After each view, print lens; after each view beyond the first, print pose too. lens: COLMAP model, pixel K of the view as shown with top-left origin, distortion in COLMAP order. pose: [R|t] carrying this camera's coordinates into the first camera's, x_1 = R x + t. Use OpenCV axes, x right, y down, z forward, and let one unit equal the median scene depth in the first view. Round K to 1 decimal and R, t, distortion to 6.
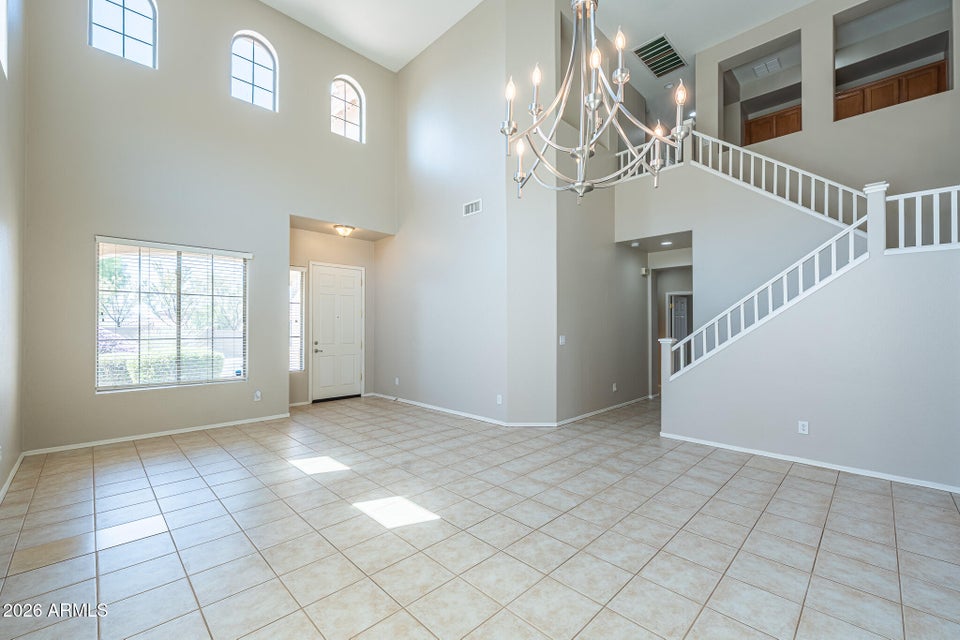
lens RADIAL K [[388.6, 0, 478.1], [0, 388.6, 325.7], [0, 0, 1]] dist [0.013051, 0.000089]
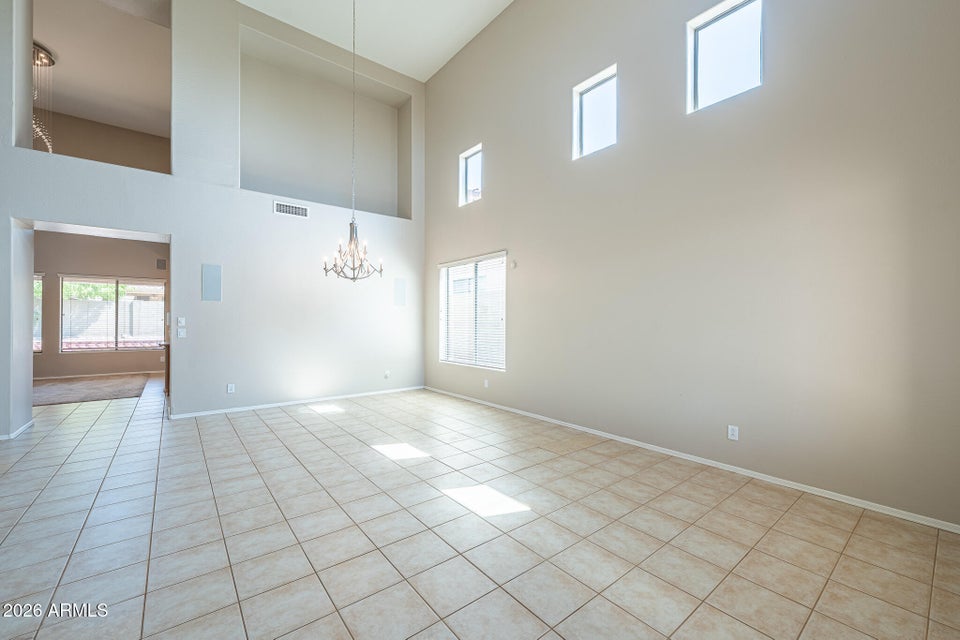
lens RADIAL K [[388.6, 0, 478.6], [0, 388.6, 320.4], [0, 0, 1]] dist [0.013051, 0.000089]
pose [[-0.994233, -0.001734, 0.107231, -0.511478], [-0.002681, 0.999959, -0.008686, 0.015372], [-0.107212, -0.008923, -0.994196, 1.857207]]
